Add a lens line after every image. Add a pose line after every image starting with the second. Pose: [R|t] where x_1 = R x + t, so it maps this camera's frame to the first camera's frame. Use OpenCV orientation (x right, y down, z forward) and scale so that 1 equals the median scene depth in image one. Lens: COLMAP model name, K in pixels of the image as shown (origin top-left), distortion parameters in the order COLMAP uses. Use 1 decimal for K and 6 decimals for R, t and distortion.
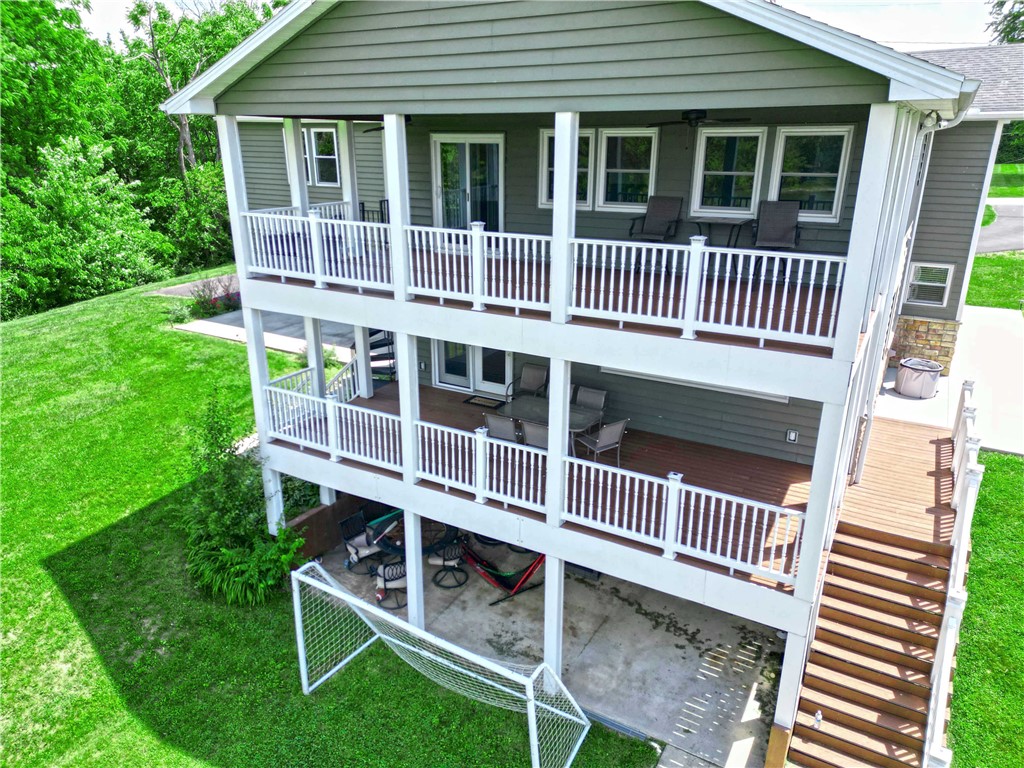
lens RADIAL K [[710.4, 0, 512.0], [0, 710.4, 384.0], [0, 0, 1]] dist [0.105086, -0.103442]
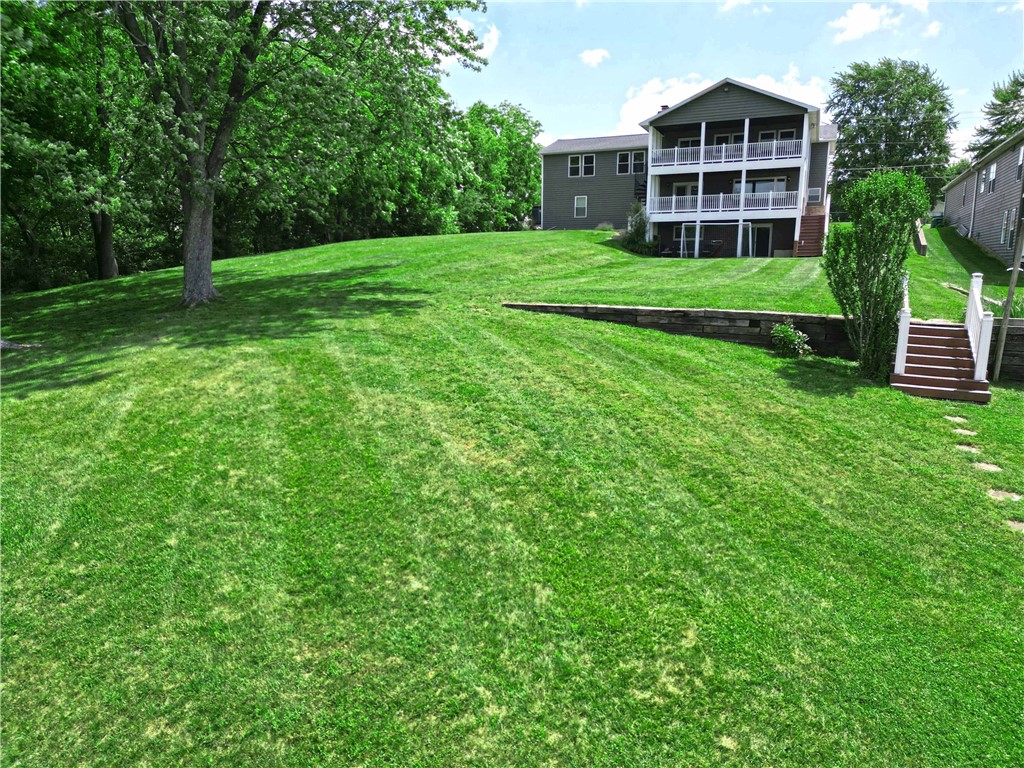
lens RADIAL K [[710.4, 0, 512.0], [0, 710.4, 384.0], [0, 0, 1]] dist [0.105086, -0.103442]
pose [[0.990605, -0.025032, 0.134442, -1.857629], [0.046050, 0.986748, -0.155586, 1.770164], [-0.128766, 0.160316, 0.978631, -2.832514]]
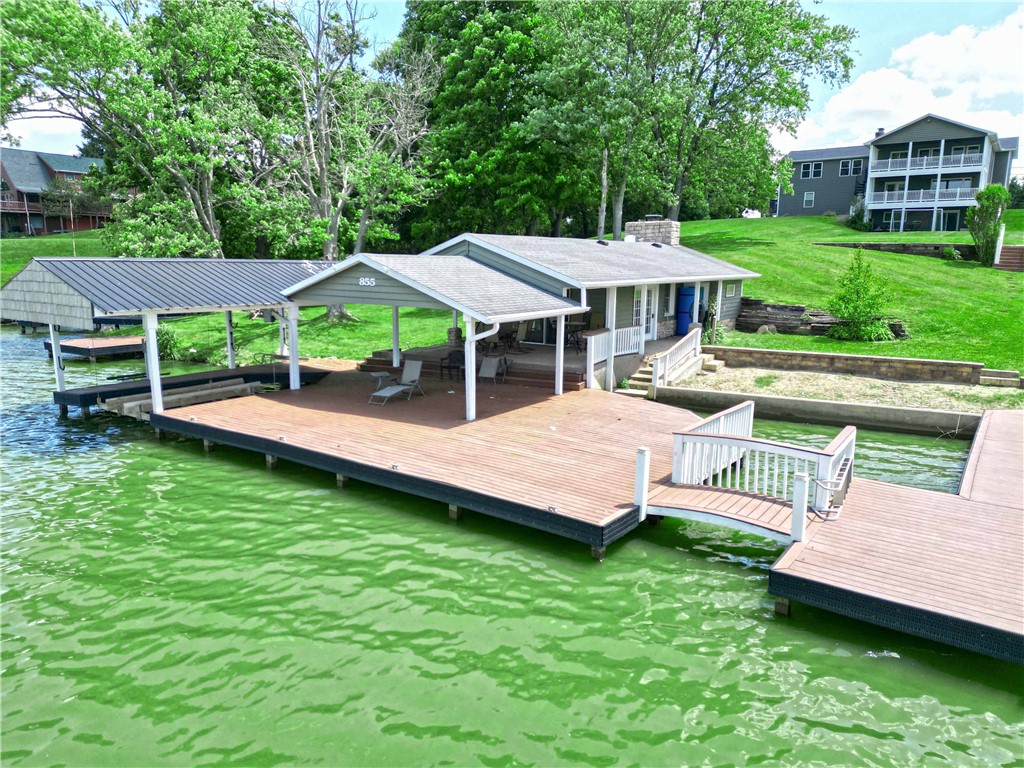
lens RADIAL K [[710.4, 0, 512.0], [0, 710.4, 384.0], [0, 0, 1]] dist [0.105086, -0.103442]
pose [[0.996478, 0.020061, -0.081416, -3.043527], [-0.032381, 0.987702, -0.152956, 2.817138], [0.077347, 0.155054, 0.984873, -5.278031]]
